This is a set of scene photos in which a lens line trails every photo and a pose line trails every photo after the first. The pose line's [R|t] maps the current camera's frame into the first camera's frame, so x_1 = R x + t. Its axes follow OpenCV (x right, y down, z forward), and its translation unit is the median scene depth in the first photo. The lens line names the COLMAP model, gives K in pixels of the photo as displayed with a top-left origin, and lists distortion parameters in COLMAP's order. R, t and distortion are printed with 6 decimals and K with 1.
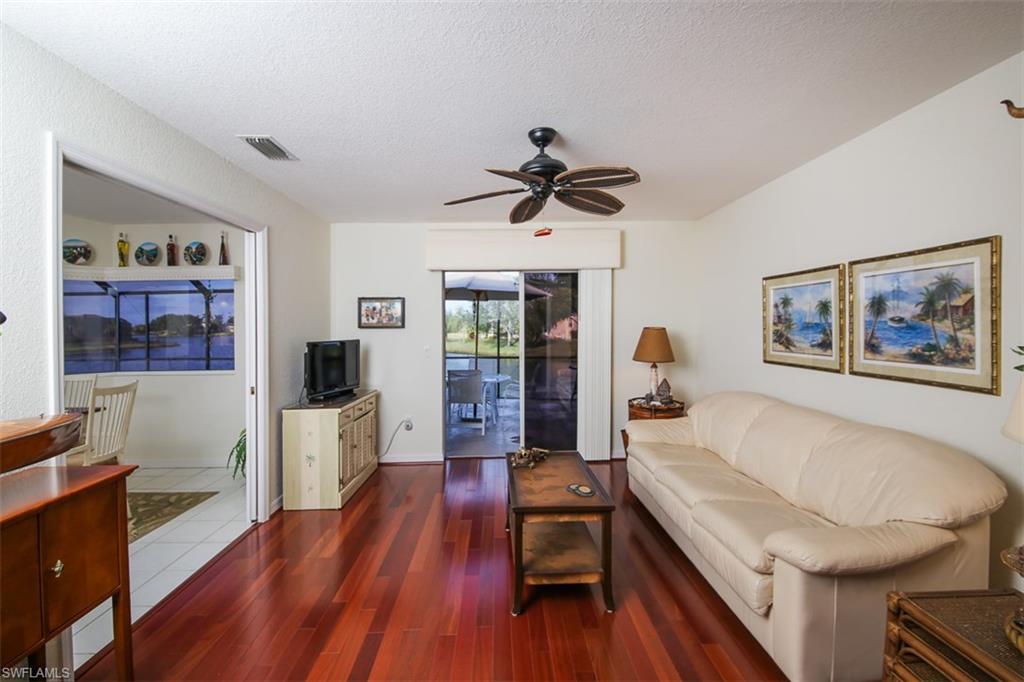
lens RADIAL K [[449.3, 0, 507.5], [0, 449.3, 333.7], [0, 0, 1]] dist [-0.001221, -0.000379]
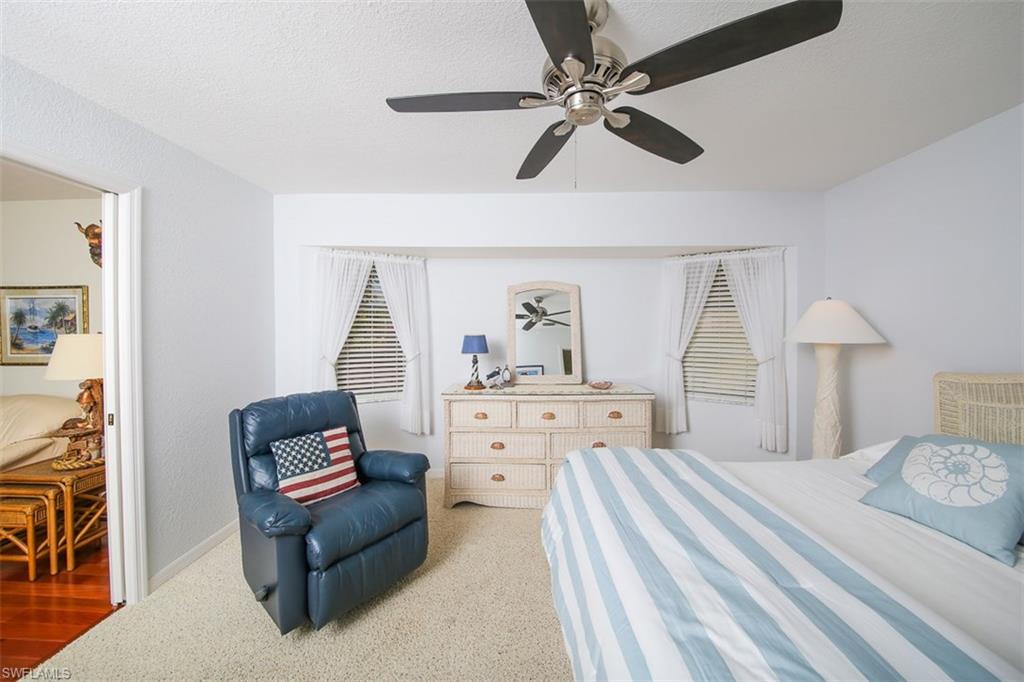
lens RADIAL K [[340.4, 0, 511.4], [0, 340.4, 343.5], [0, 0, 1]] dist [0.000216, -0.000025]
pose [[0.070375, -0.009369, 0.997477, -0.205355], [0.023702, 0.999689, 0.007718, 0.051832], [-0.997239, 0.023099, 0.070575, -0.715059]]
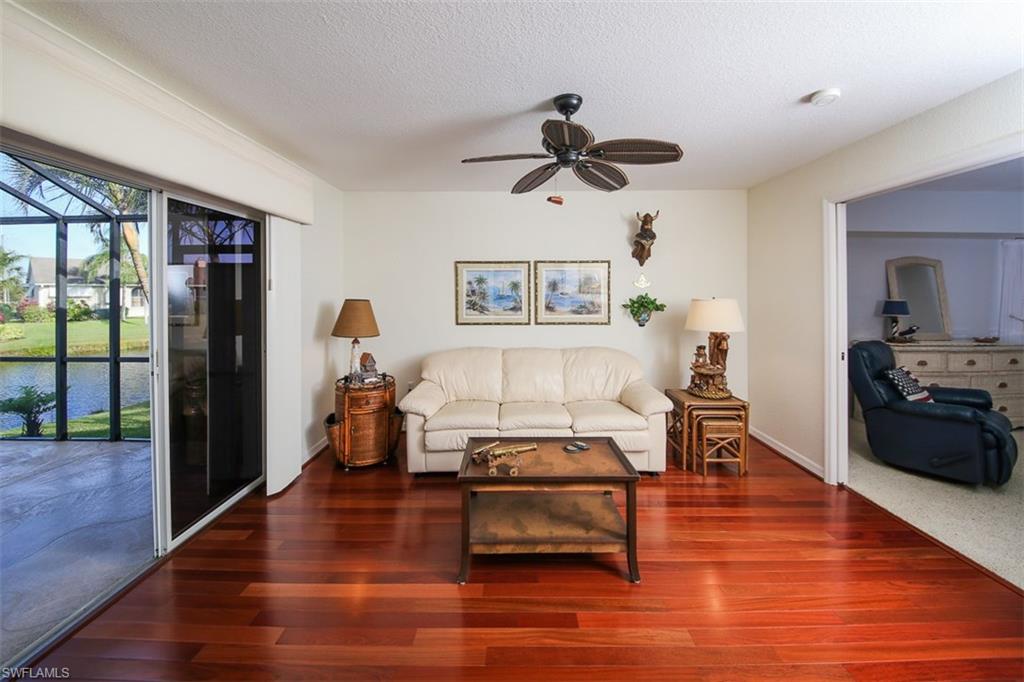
lens RADIAL K [[383.3, 0, 497.3], [0, 383.3, 299.1], [0, 0, 1]] dist [0.000583, -0.000037]
pose [[0.024620, -0.007484, 0.999669, -0.754127], [0.021665, 0.999741, 0.006951, -0.023165], [-0.999462, 0.021487, 0.024776, 1.134617]]
